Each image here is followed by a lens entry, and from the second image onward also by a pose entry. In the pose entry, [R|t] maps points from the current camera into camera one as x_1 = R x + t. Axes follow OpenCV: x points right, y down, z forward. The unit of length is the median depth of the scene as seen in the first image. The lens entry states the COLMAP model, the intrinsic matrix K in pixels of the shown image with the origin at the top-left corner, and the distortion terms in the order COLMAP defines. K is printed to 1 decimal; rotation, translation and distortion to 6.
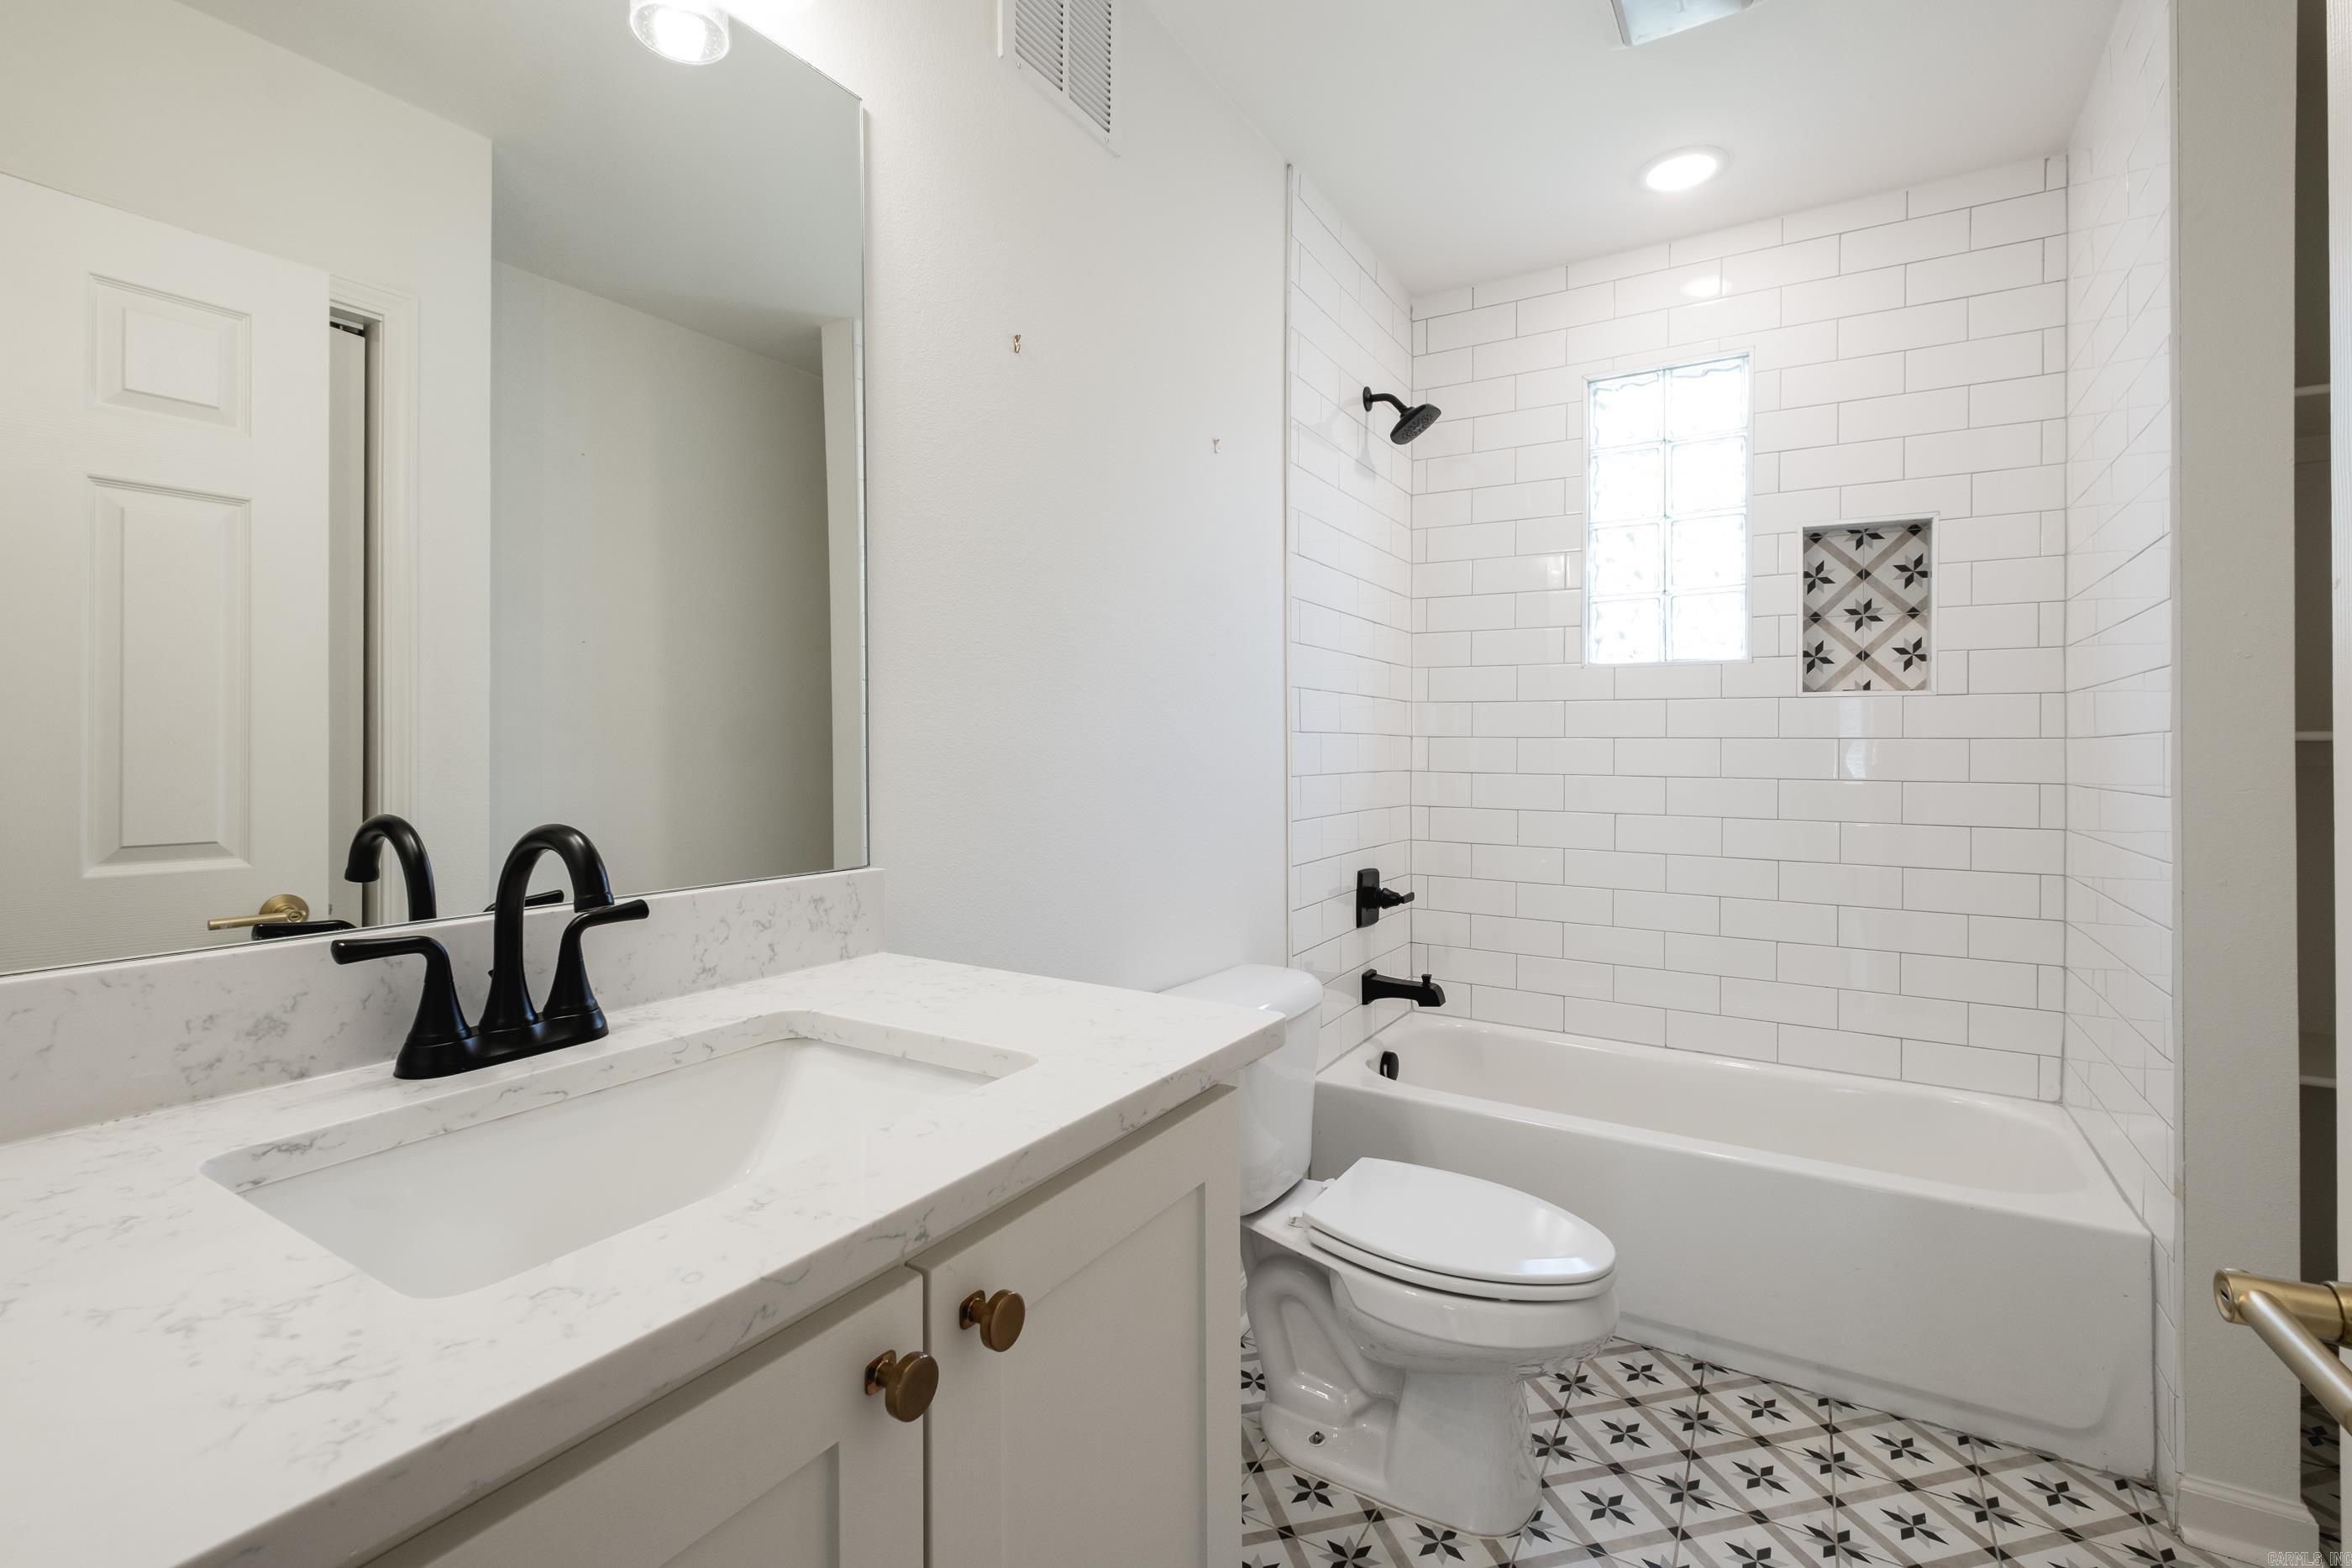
lens RADIAL K [[998.6, 0, 1190.4], [0, 998.6, 748.8], [0, 0, 1]] dist [0.009965, -0.006442]
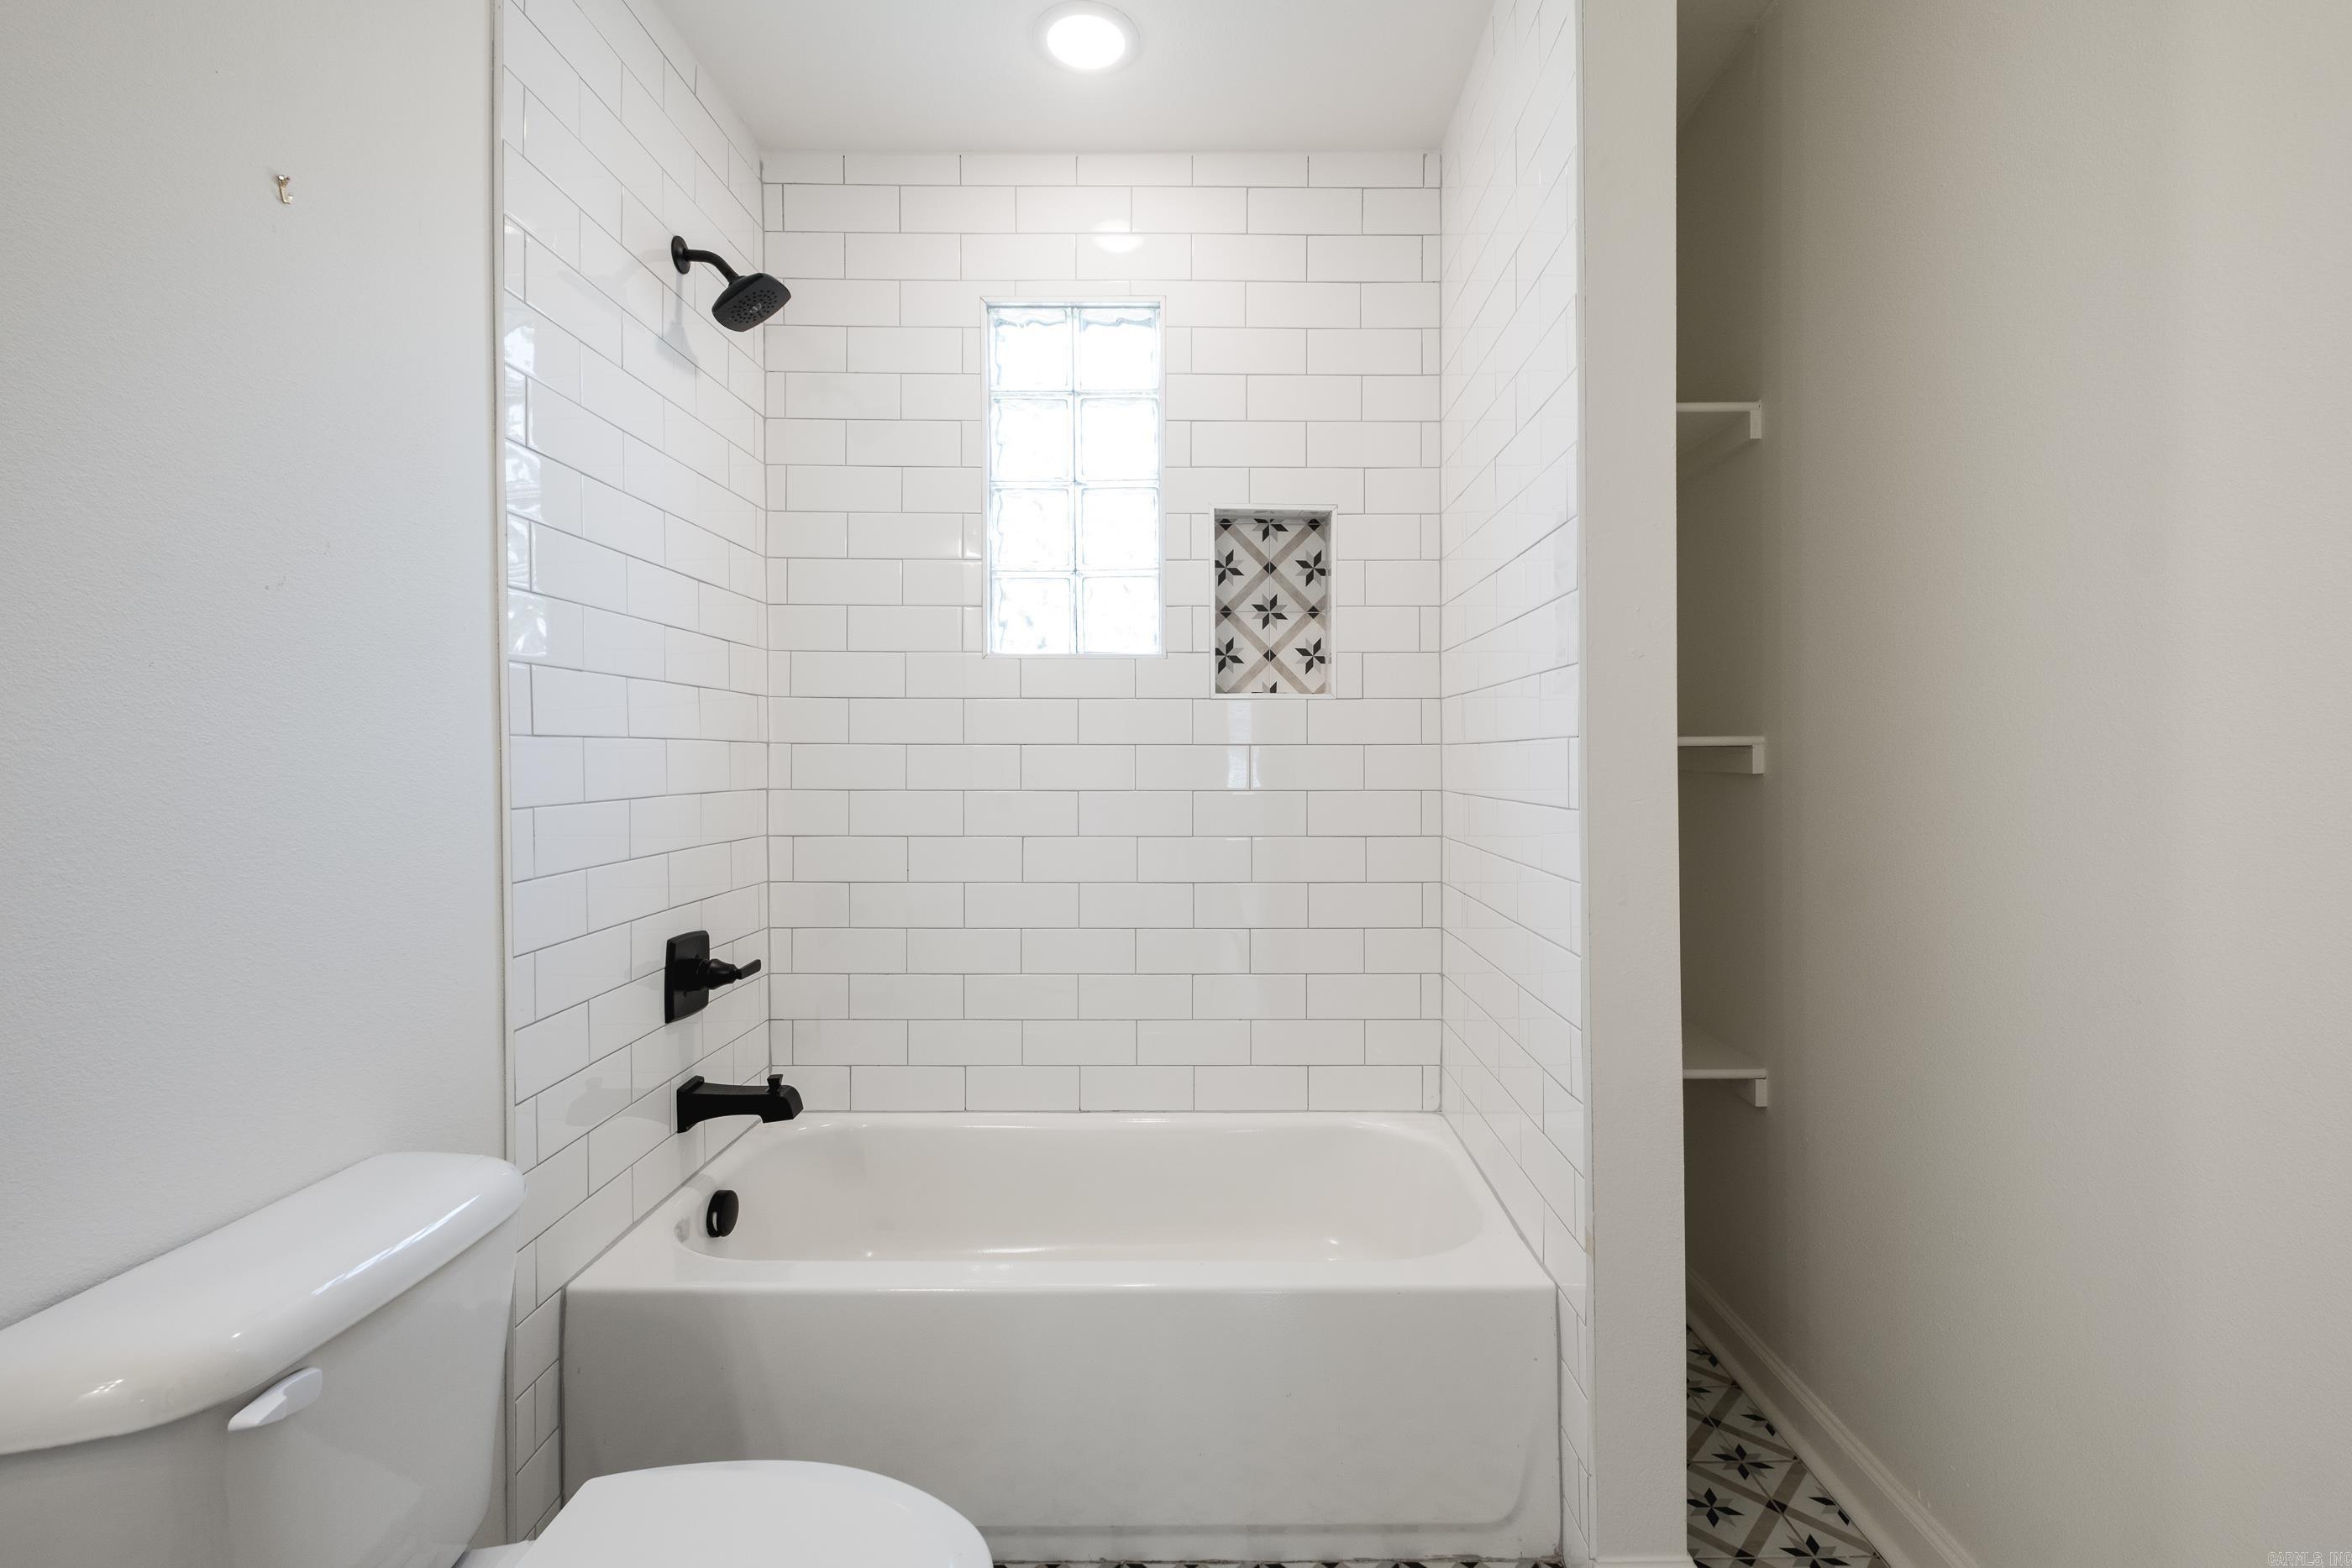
lens RADIAL K [[998.6, 0, 1190.4], [0, 998.6, 748.8], [0, 0, 1]] dist [0.009965, -0.006442]
pose [[0.855618, -0.003620, 0.517596, 0.128147], [0.007189, 0.999962, -0.004890, -0.002529], [-0.517559, 0.007905, 0.855611, 0.245227]]
